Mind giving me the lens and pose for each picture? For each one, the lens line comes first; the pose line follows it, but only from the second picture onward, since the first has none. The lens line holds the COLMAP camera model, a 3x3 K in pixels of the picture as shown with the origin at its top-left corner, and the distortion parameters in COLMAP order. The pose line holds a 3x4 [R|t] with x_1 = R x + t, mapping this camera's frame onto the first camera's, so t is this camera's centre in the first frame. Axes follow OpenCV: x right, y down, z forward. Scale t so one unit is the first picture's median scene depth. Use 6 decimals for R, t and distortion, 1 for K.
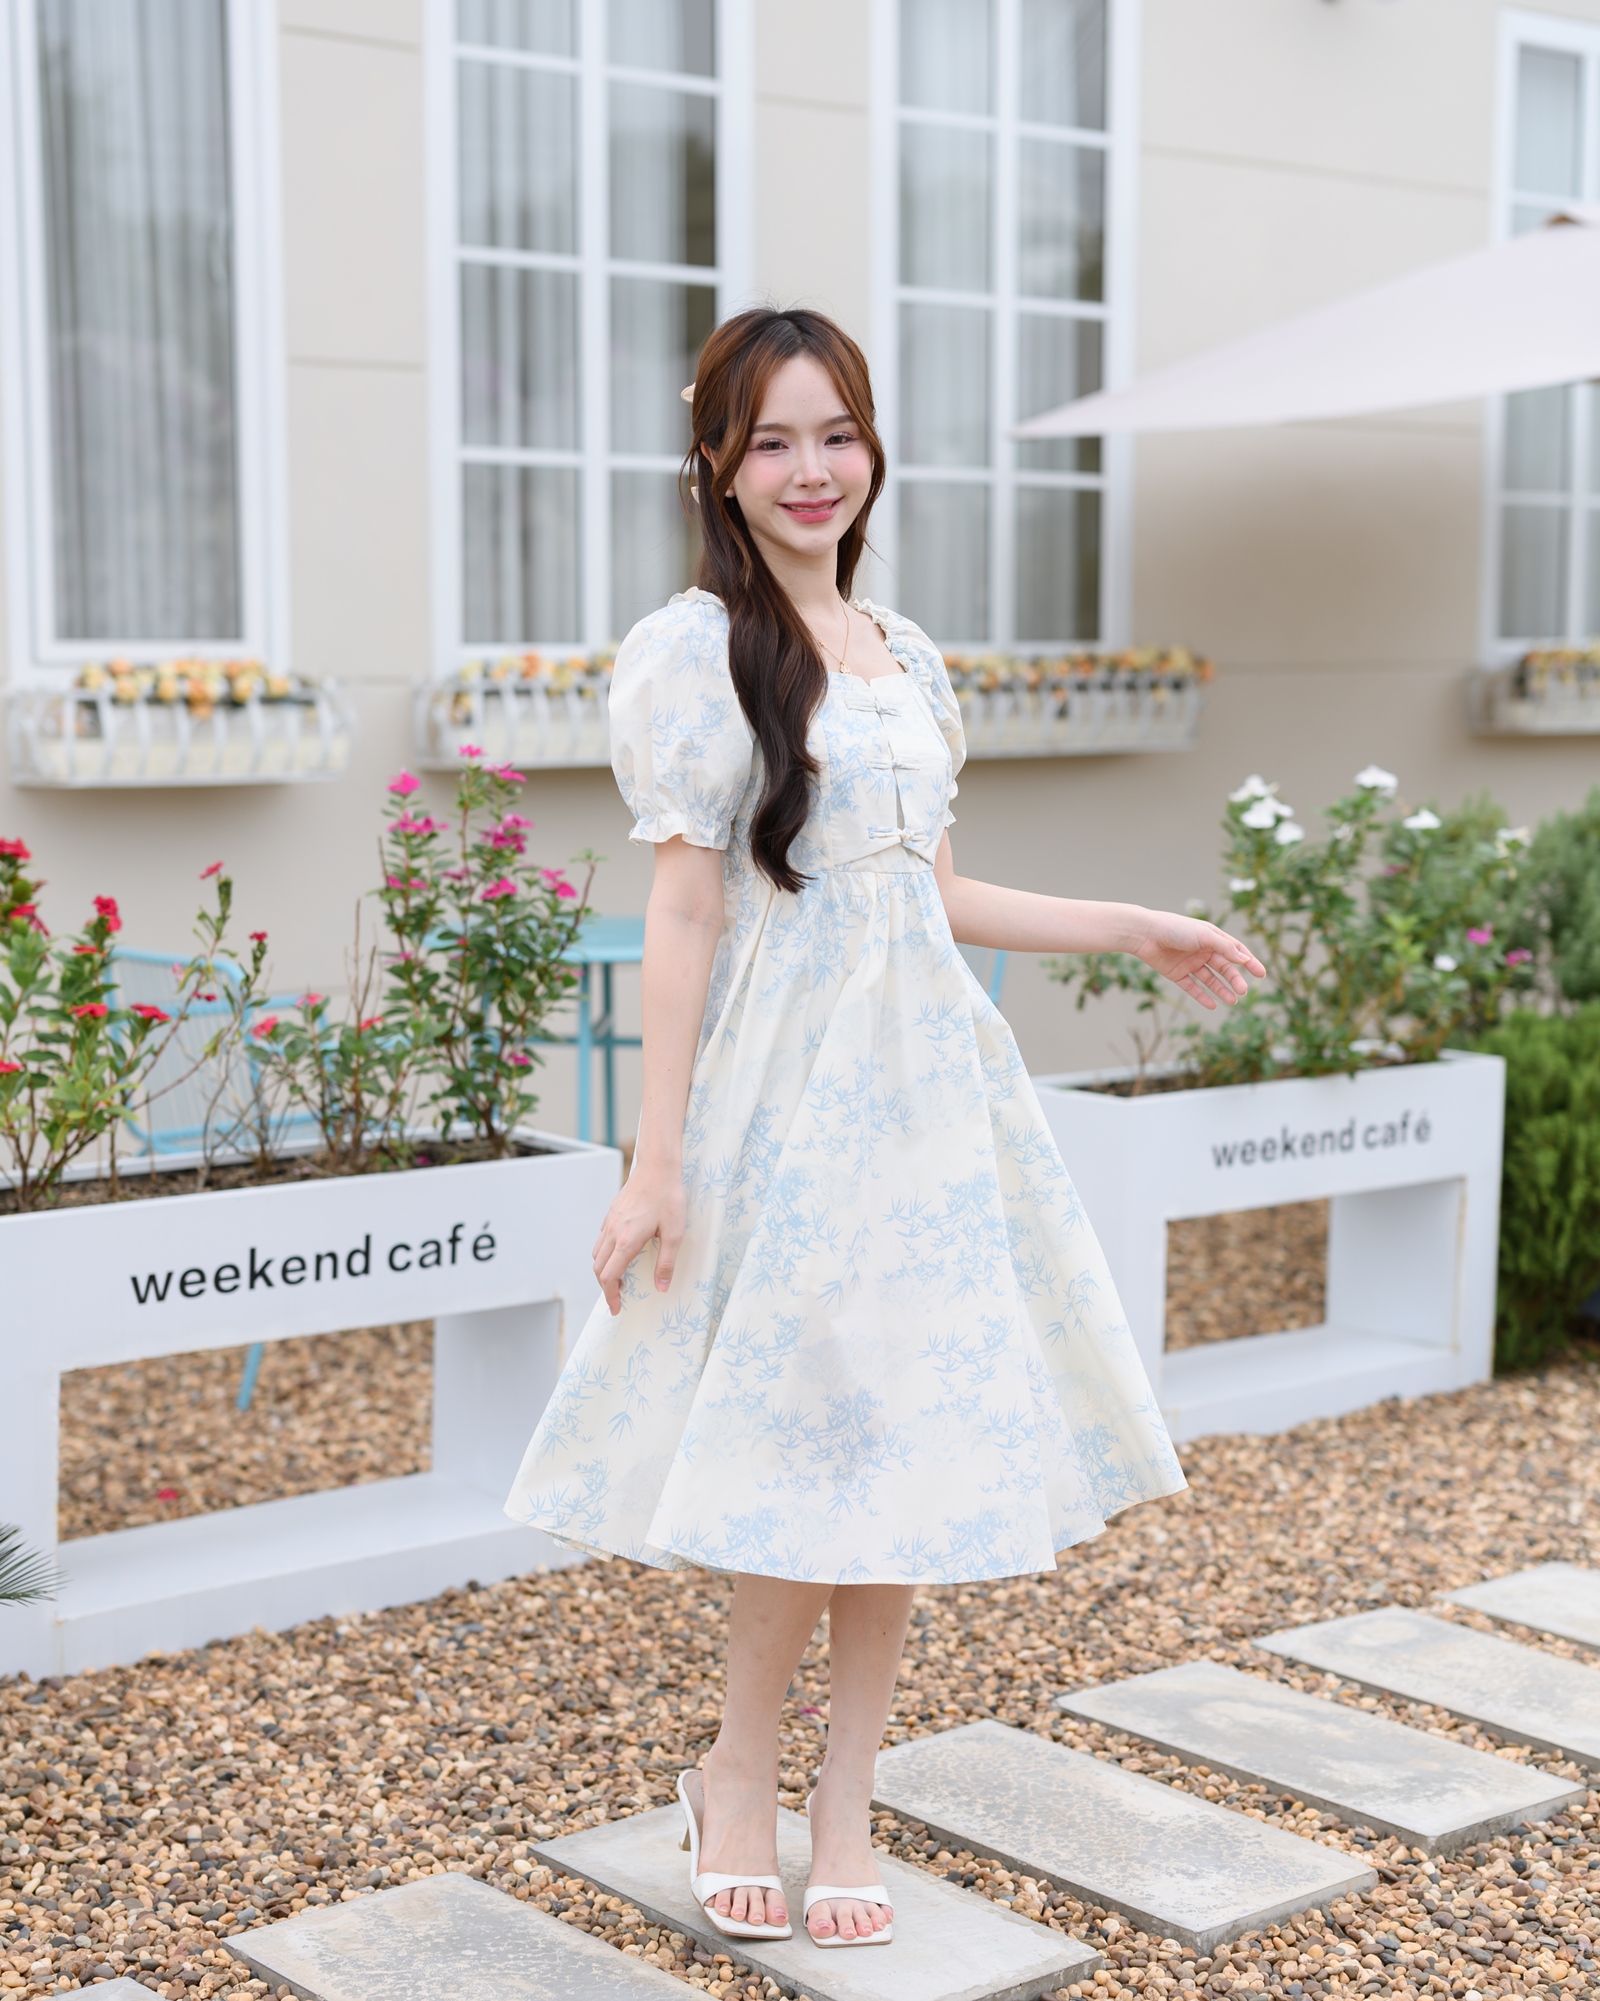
lens RADIAL K [[3386.2, 0, 805.3], [0, 3386.2, 1019.1], [0, 0, 1]] dist [0.084917, 0.000000]
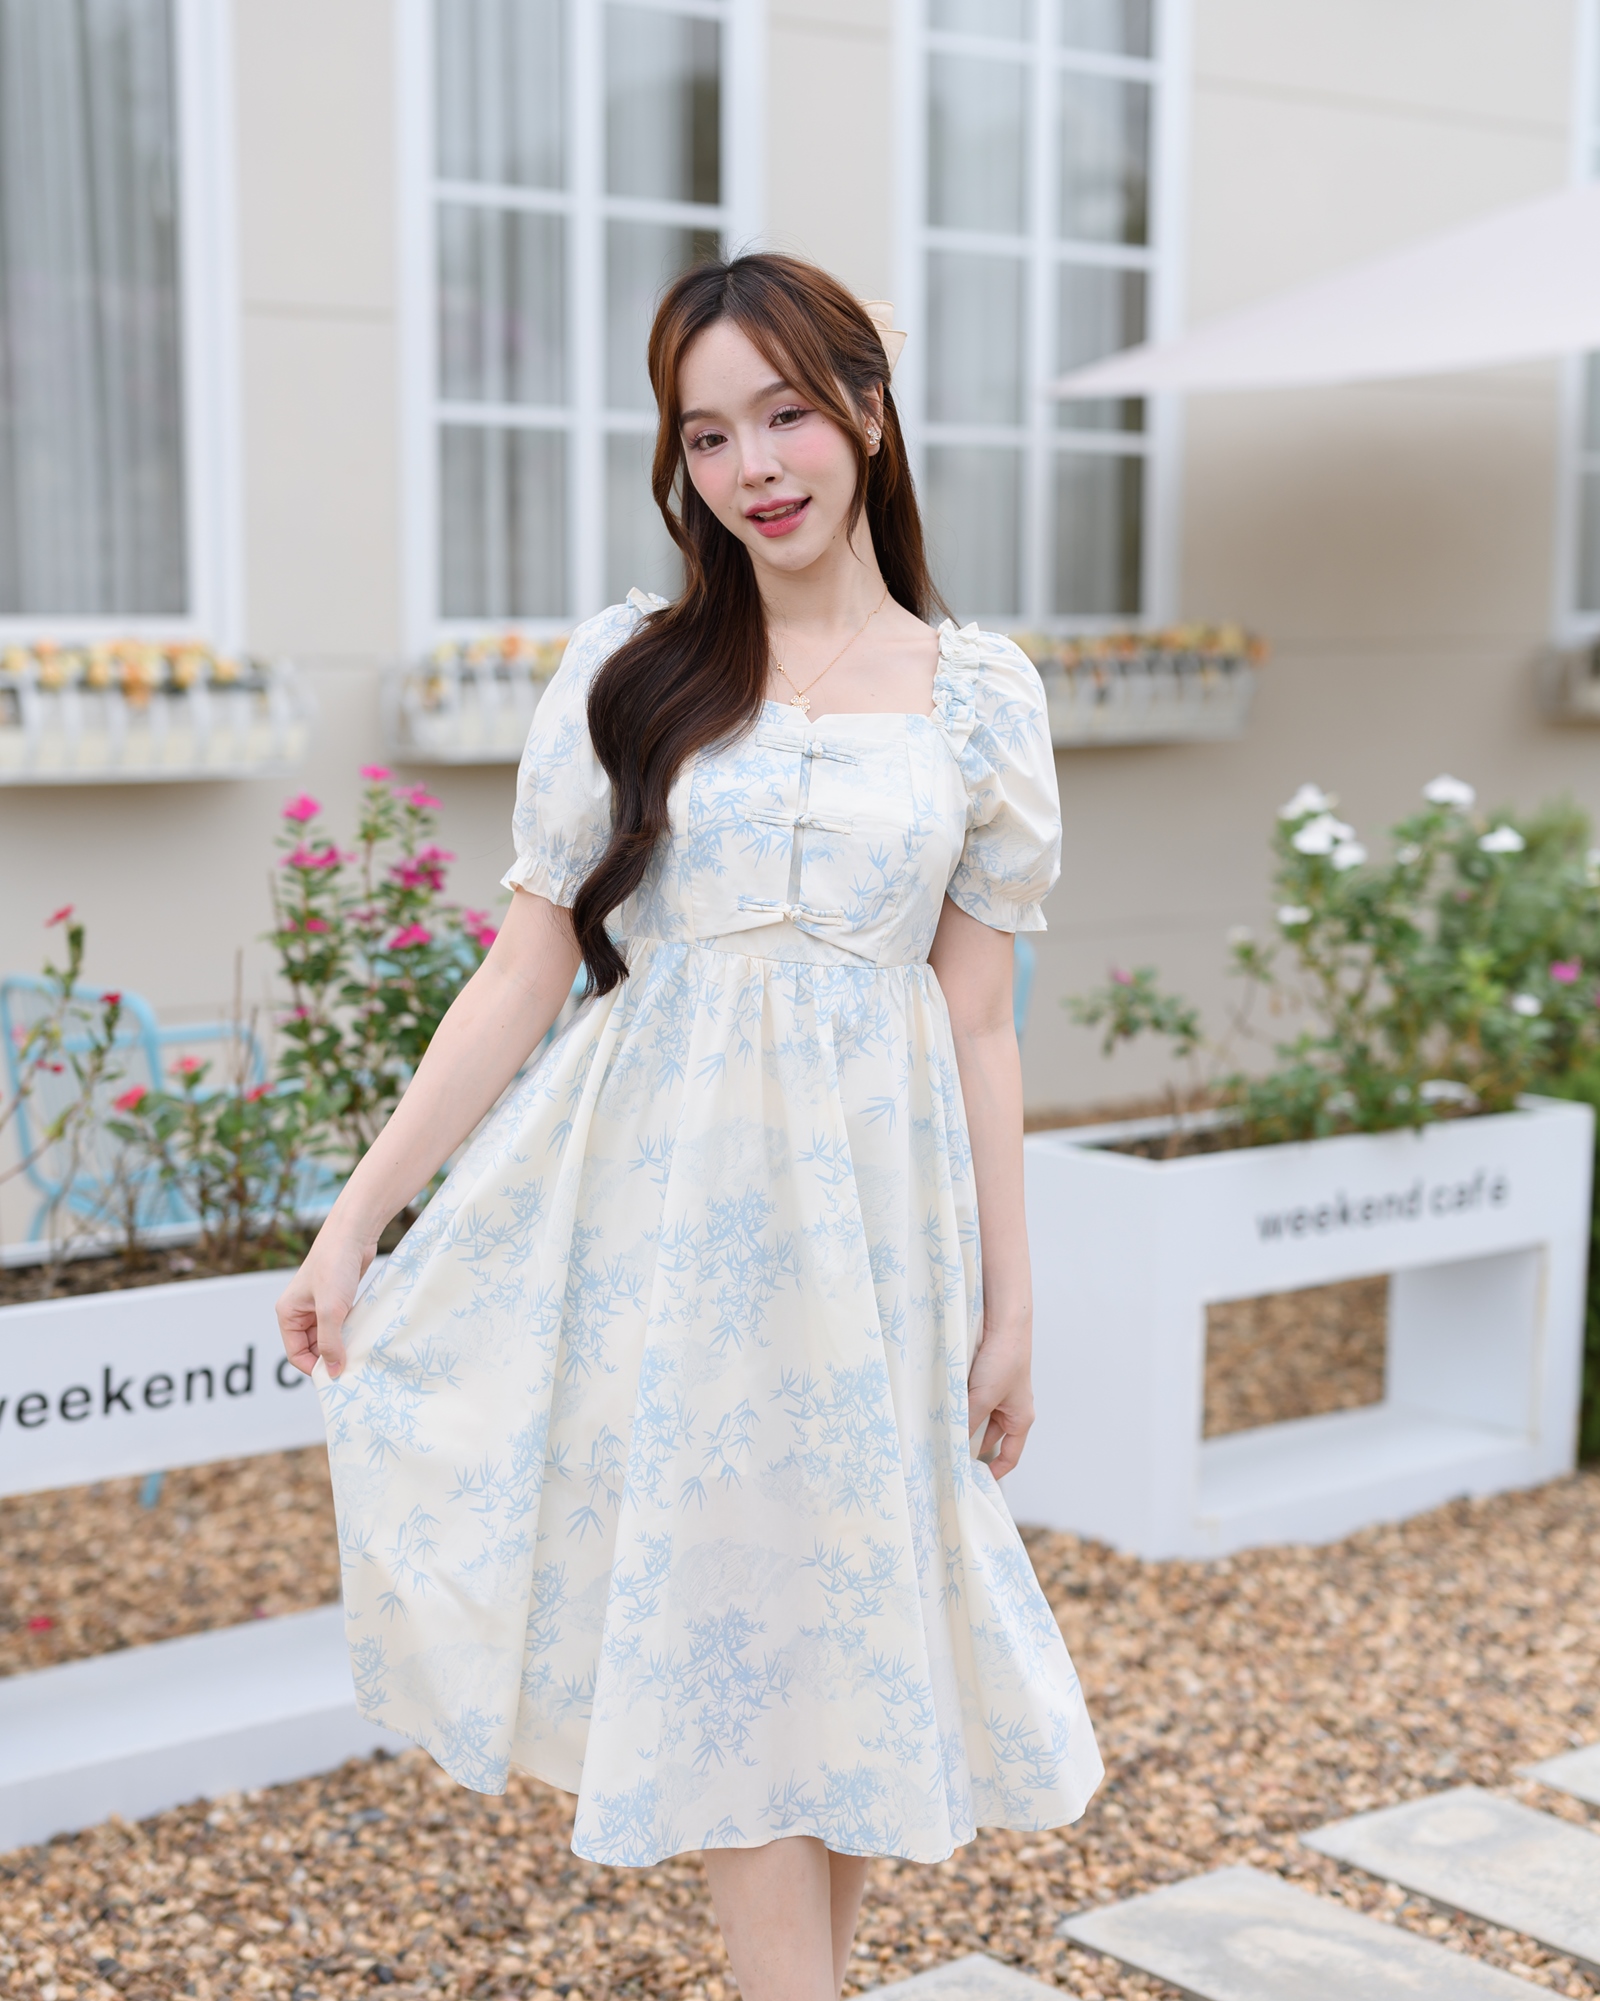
lens RADIAL K [[3386.2, 0, 825.1], [0, 3386.2, 1008.6], [0, 0, 1]] dist [0.084917, 0.000000]
pose [[0.999931, 0.005828, -0.010224, 0.020000], [-0.005720, 0.999928, 0.010558, -0.027493], [0.010285, -0.010499, 0.999892, 0.146063]]
